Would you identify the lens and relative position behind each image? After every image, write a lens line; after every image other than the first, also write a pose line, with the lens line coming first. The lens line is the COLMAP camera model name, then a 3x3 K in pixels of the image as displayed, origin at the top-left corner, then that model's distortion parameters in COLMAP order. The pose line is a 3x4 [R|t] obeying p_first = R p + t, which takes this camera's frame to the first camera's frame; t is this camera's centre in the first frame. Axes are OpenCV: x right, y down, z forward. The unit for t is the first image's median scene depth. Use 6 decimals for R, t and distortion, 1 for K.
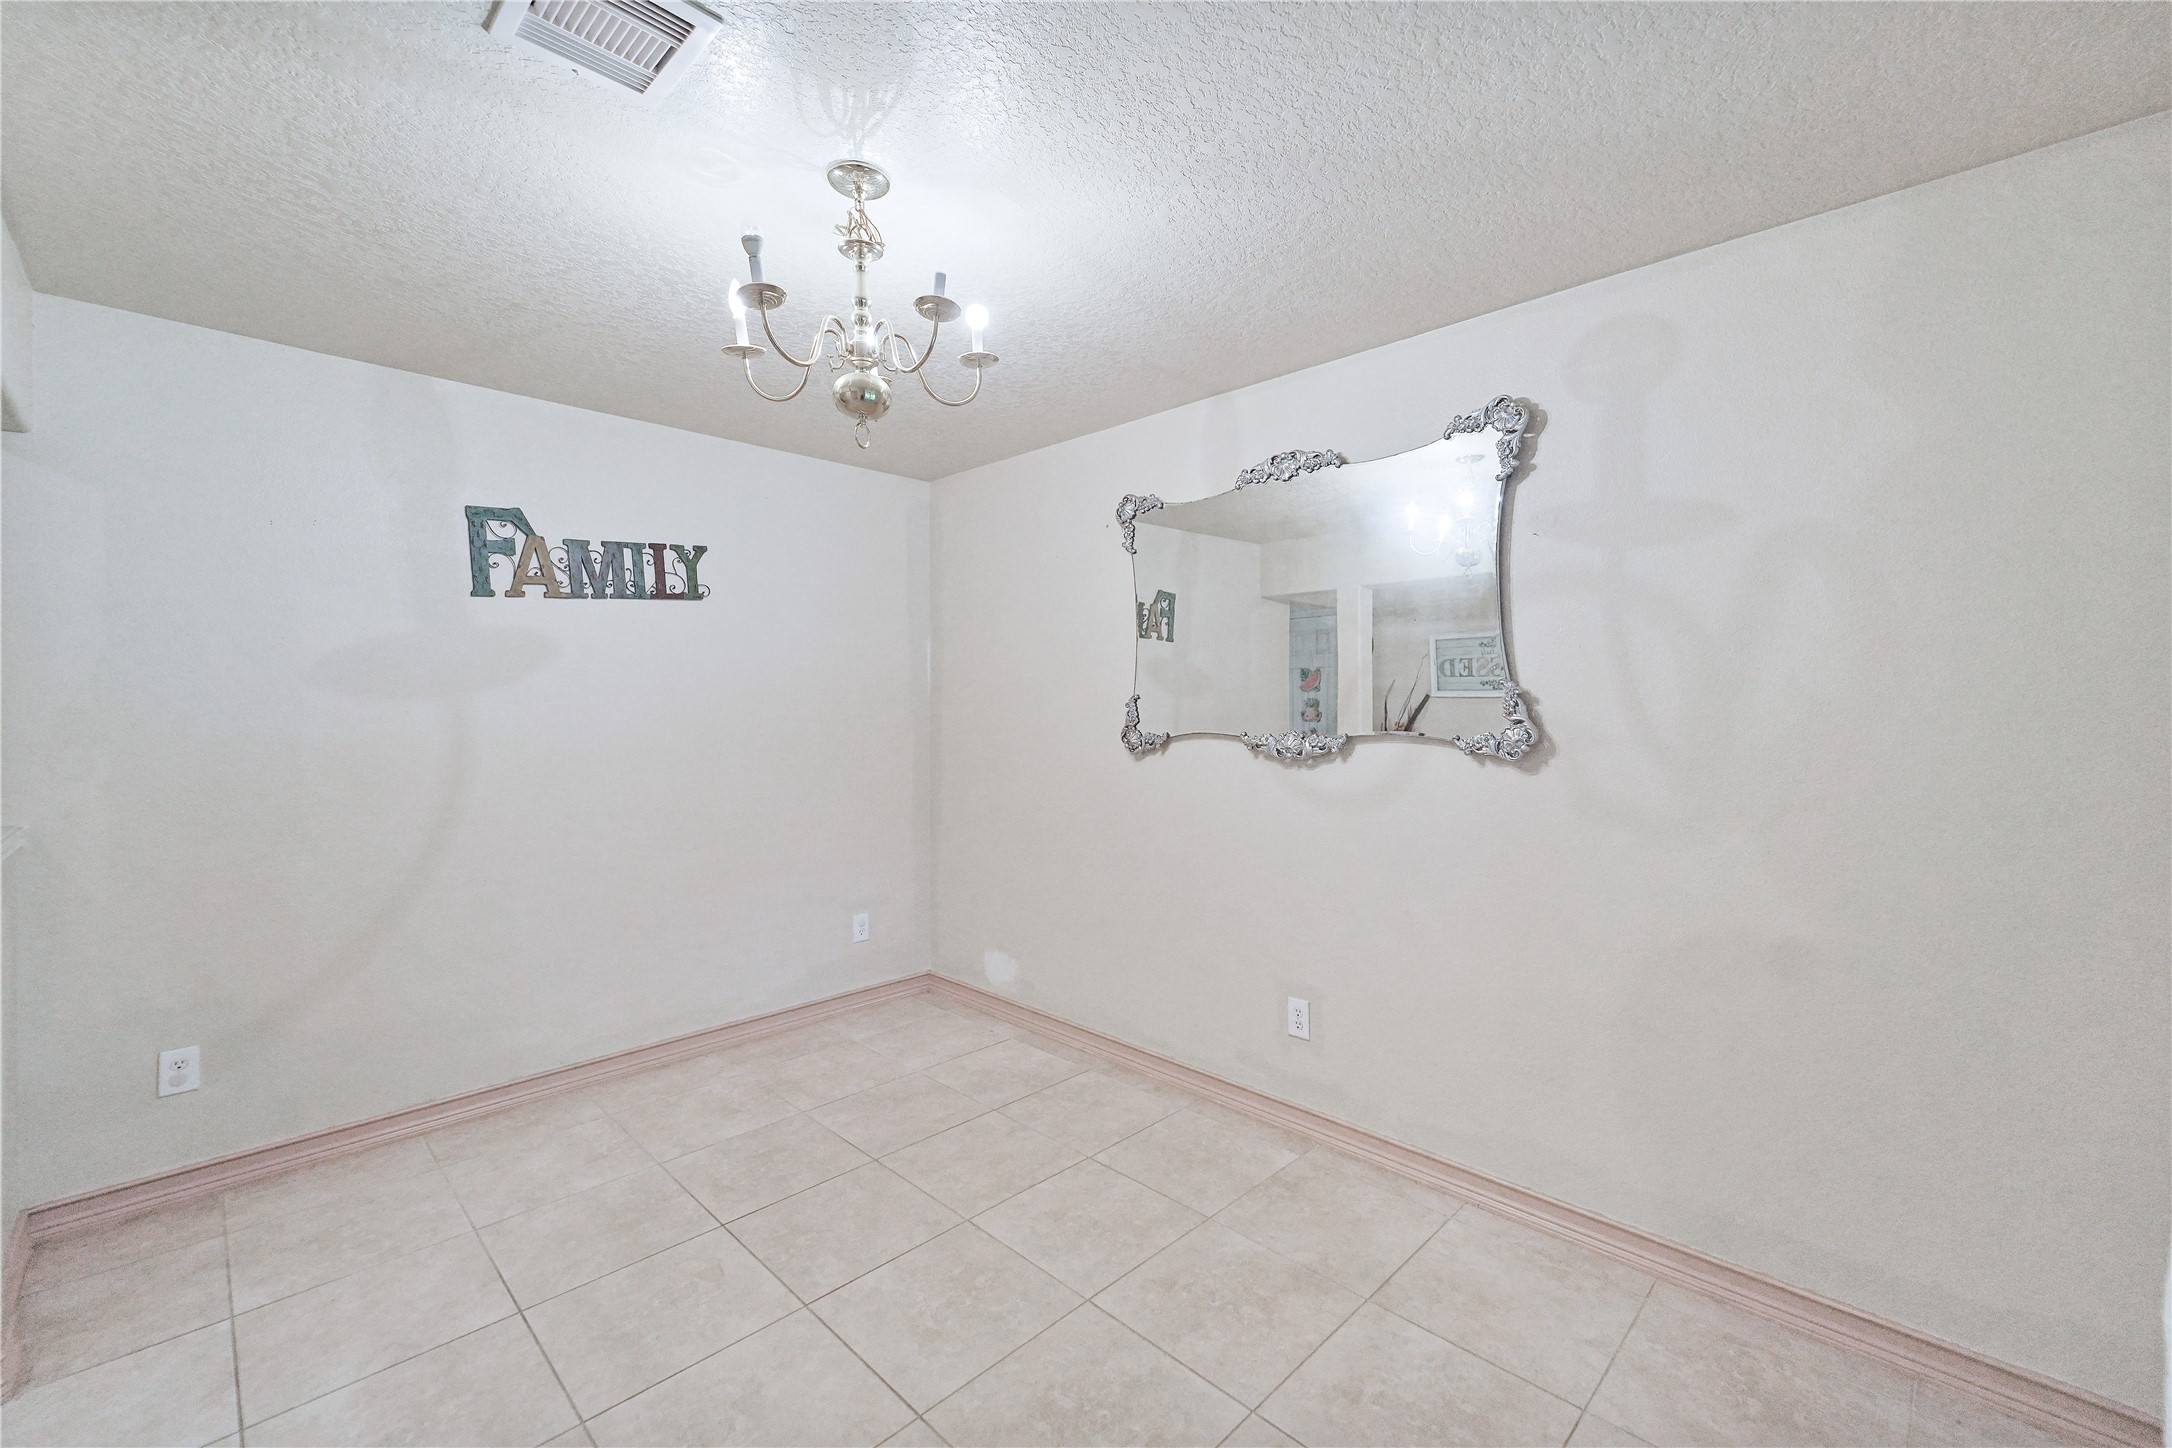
lens RADIAL K [[883.2, 0, 1089.9], [0, 883.2, 711.2], [0, 0, 1]] dist [0.015120, -0.000045]
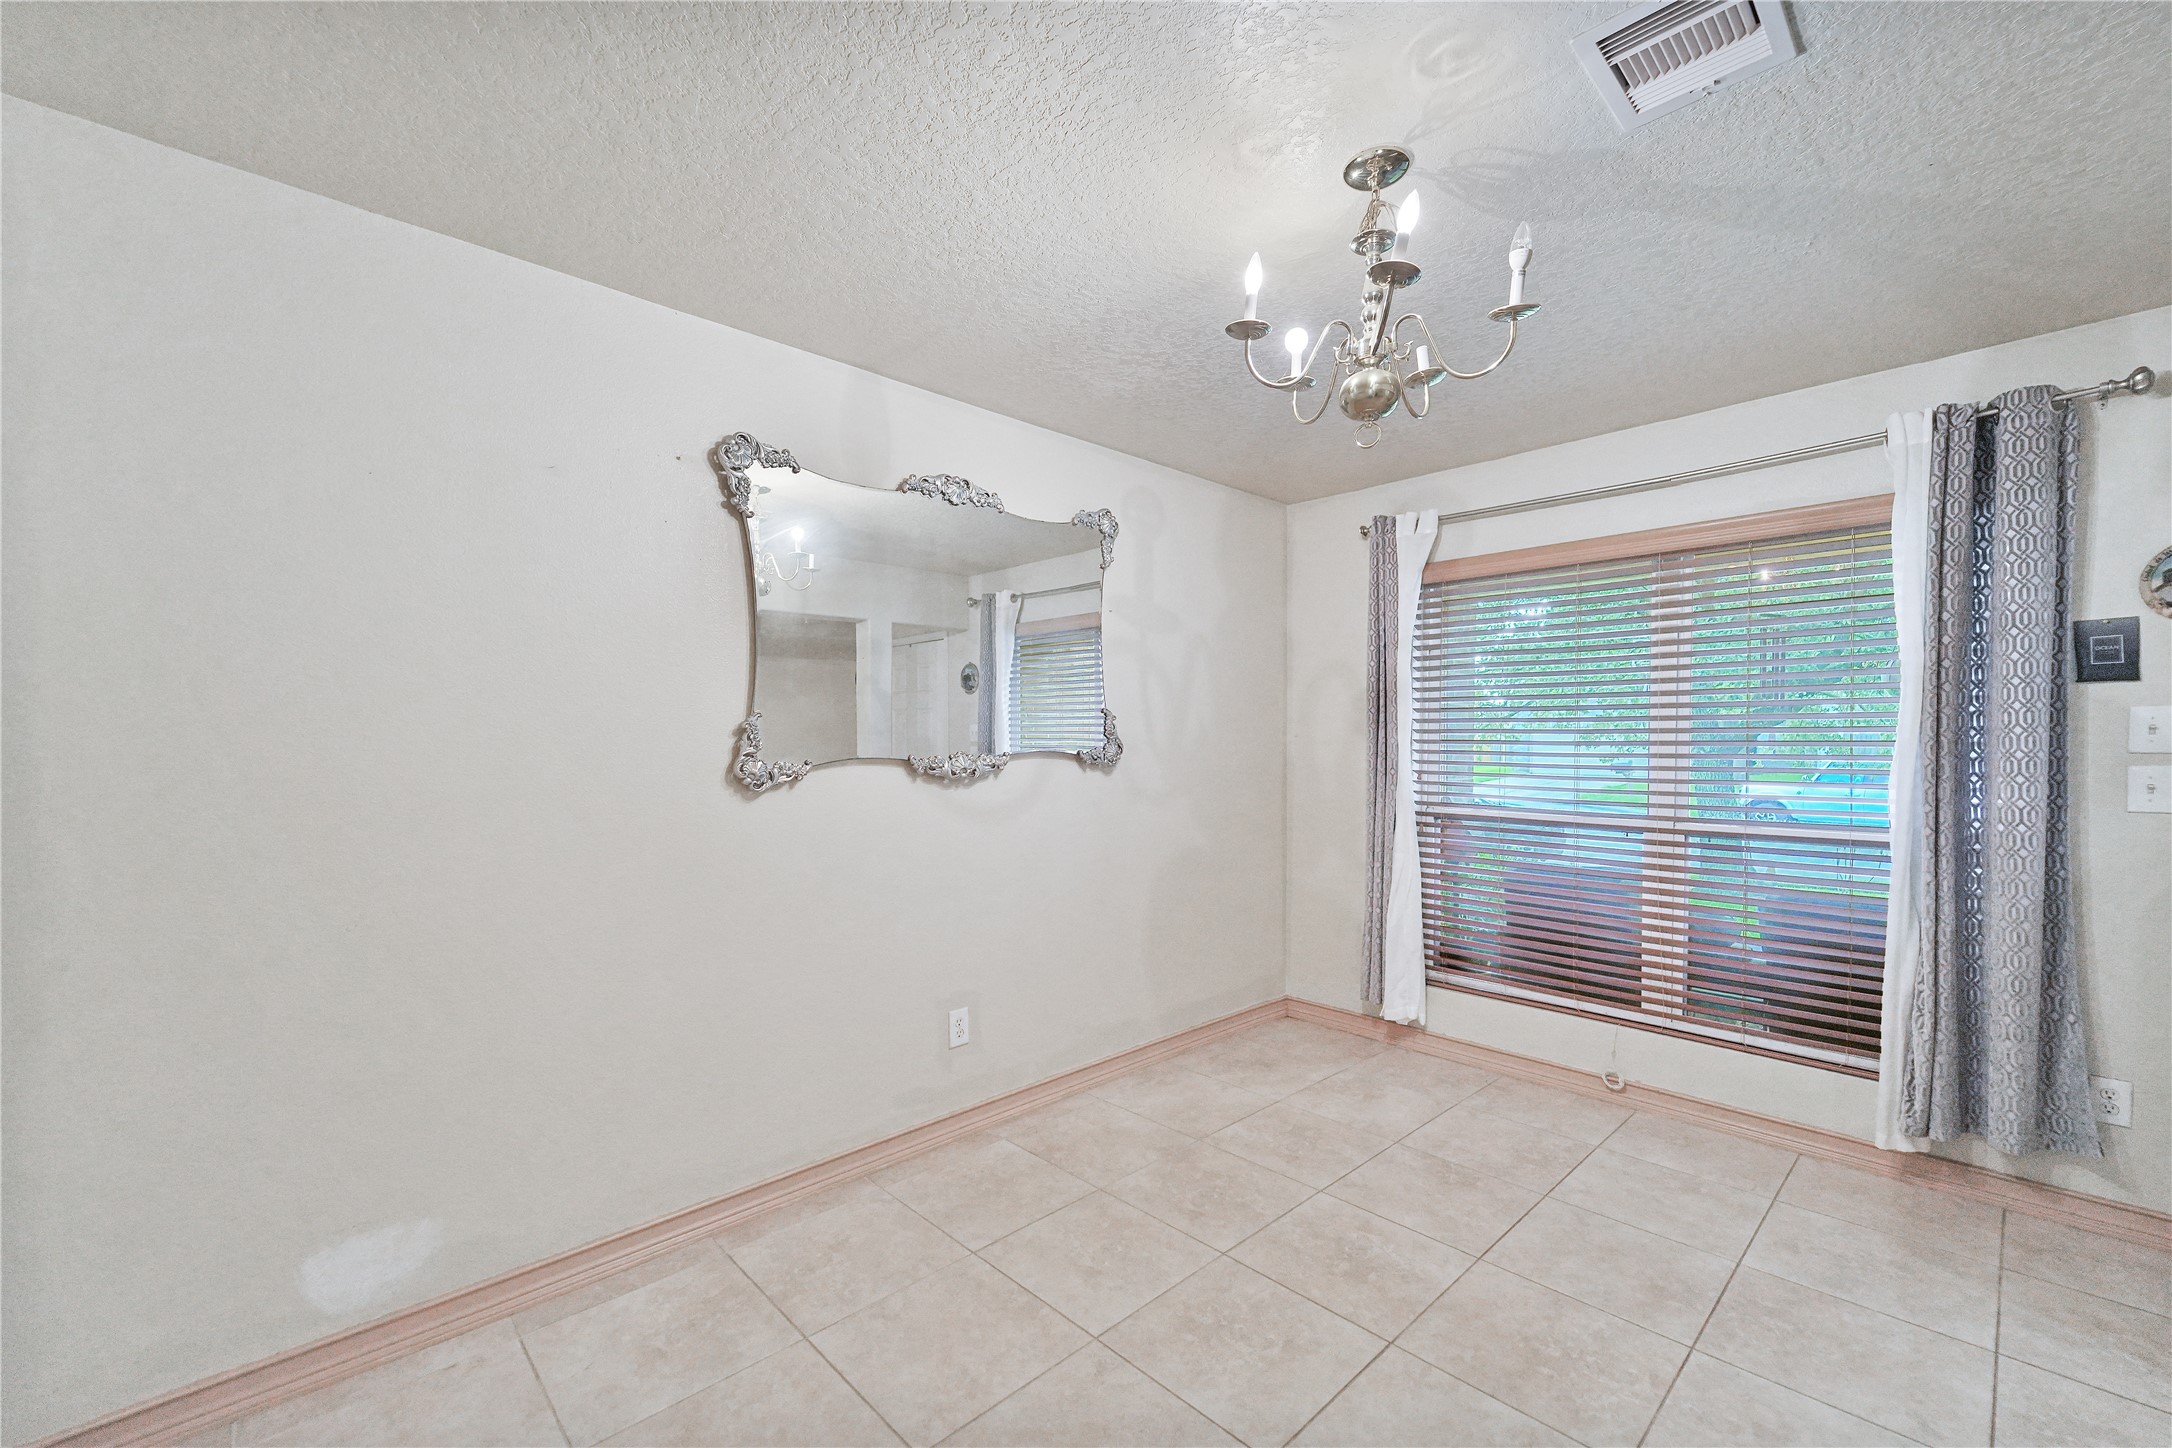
lens RADIAL K [[896.1, 0, 1091.1], [0, 896.1, 754.6], [0, 0, 1]] dist [0.015267, -0.008907]
pose [[0.027688, -0.024713, 0.999311, -0.804921], [0.012199, 0.999628, 0.024382, 0.001449], [-0.999542, 0.011516, 0.027979, 0.806911]]
